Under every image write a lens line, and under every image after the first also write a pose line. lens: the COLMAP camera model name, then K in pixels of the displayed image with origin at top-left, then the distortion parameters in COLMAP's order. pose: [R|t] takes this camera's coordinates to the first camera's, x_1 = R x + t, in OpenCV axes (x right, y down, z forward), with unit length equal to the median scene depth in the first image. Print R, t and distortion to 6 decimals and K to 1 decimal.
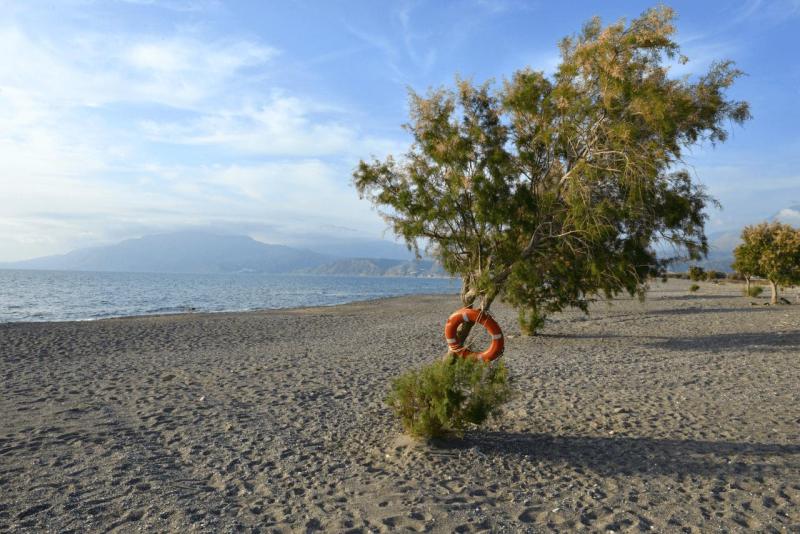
lens RADIAL K [[881.8, 0, 400.0], [0, 881.8, 267.0], [0, 0, 1]] dist [-0.024493, -0.029700]
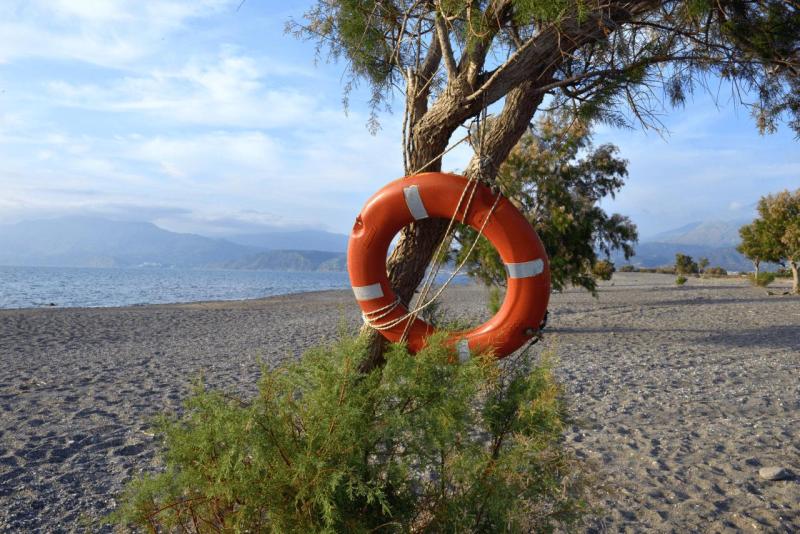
lens RADIAL K [[881.8, 0, 400.0], [0, 881.8, 267.0], [0, 0, 1]] dist [-0.024493, -0.029700]
pose [[0.998135, -0.006089, 0.060740, 0.012740], [0.006816, 0.999908, -0.011759, 0.019638], [-0.060663, 0.012151, 0.998084, 0.174991]]
